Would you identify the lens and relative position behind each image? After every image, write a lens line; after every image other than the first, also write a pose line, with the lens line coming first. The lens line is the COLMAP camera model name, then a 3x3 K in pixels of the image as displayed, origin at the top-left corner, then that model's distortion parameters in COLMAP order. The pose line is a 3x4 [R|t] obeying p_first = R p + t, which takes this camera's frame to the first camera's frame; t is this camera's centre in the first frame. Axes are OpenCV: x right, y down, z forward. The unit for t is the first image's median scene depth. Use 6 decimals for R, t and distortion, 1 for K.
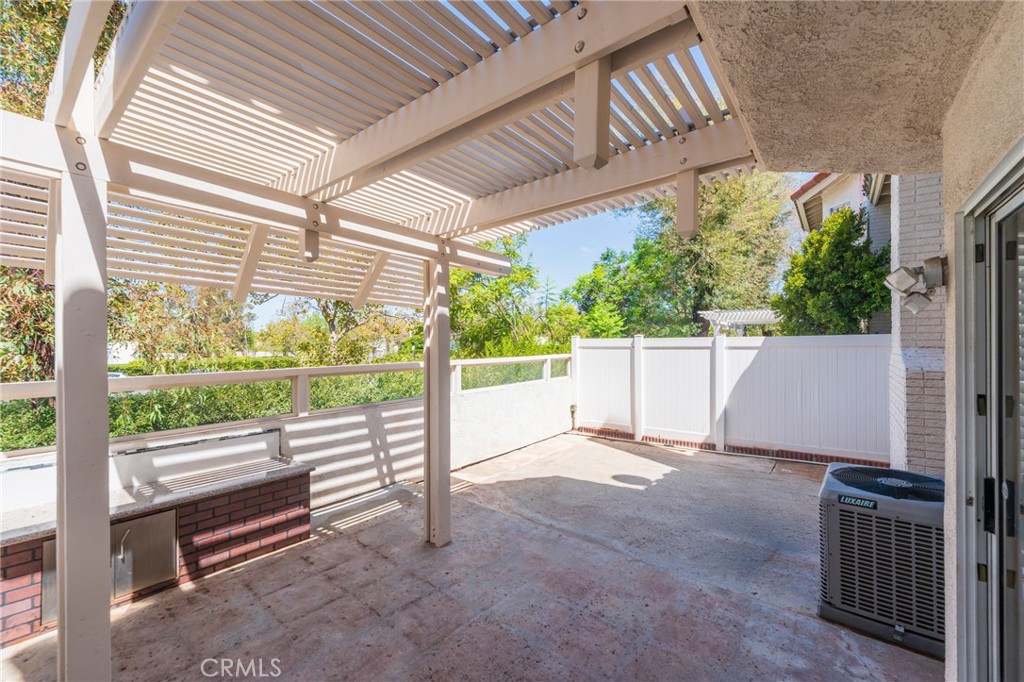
lens RADIAL K [[414.5, 0, 511.6], [0, 414.5, 332.3], [0, 0, 1]] dist [-0.001876, -0.000301]
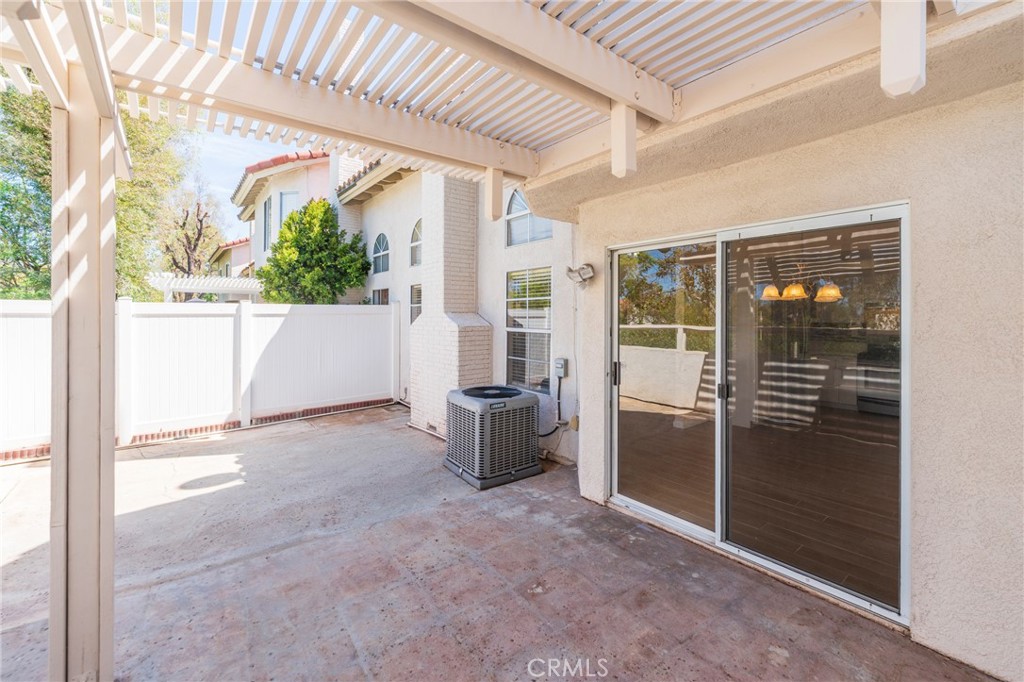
lens RADIAL K [[426.3, 0, 498.9], [0, 426.3, 310.1], [0, 0, 1]] dist [0.000819, 0.000073]
pose [[0.249170, 0.017161, 0.968308, -0.382357], [-0.026431, 0.999591, -0.010914, 0.028711], [-0.968099, -0.022874, 0.249522, 0.294862]]
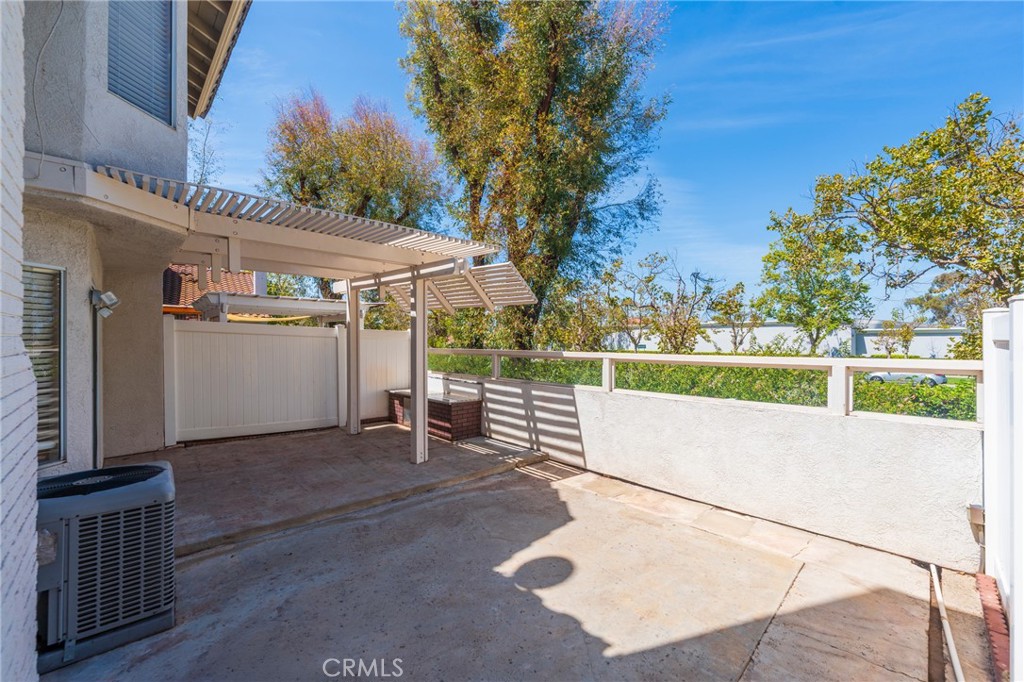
lens RADIAL K [[409.8, 0, 512.0], [0, 409.8, 341.0], [0, 0, 1]] dist [-0.002062, -0.000194]
pose [[-0.139396, 0.007726, -0.990207, 0.903221], [0.029614, 0.999555, 0.003630, 0.037528], [0.989794, -0.028818, -0.139563, 1.099104]]
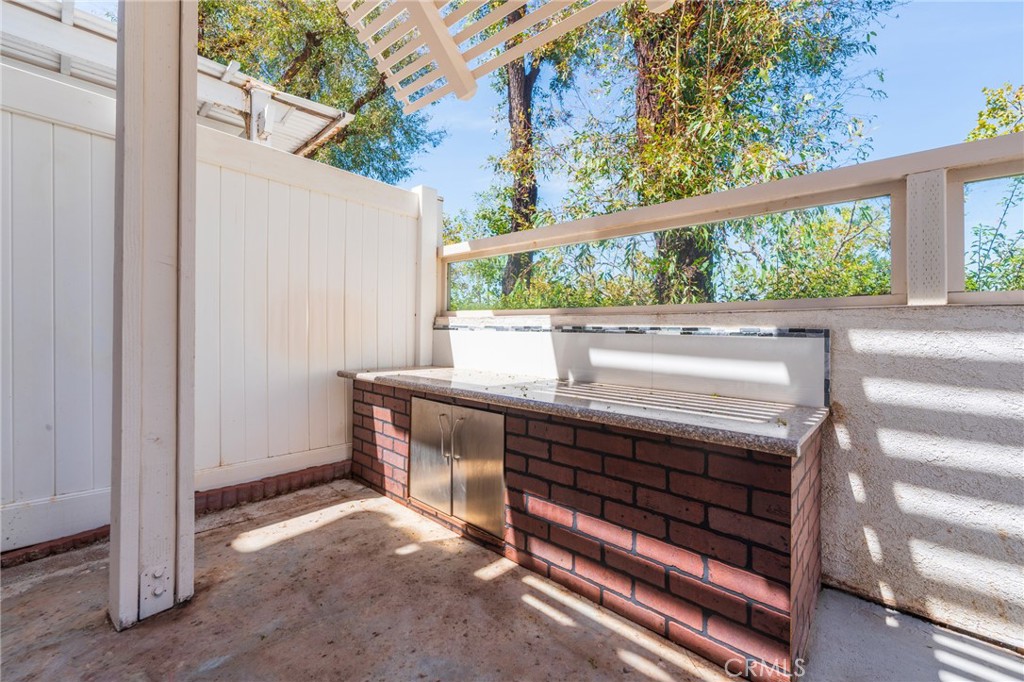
lens RADIAL K [[409.8, 0, 512.0], [0, 409.8, 341.0], [0, 0, 1]] dist [-0.002062, -0.000194]
pose [[-0.070414, 0.030201, -0.997061, -0.159783], [0.022896, 0.999327, 0.028653, 0.176196], [0.997255, -0.020811, -0.071058, 0.609475]]
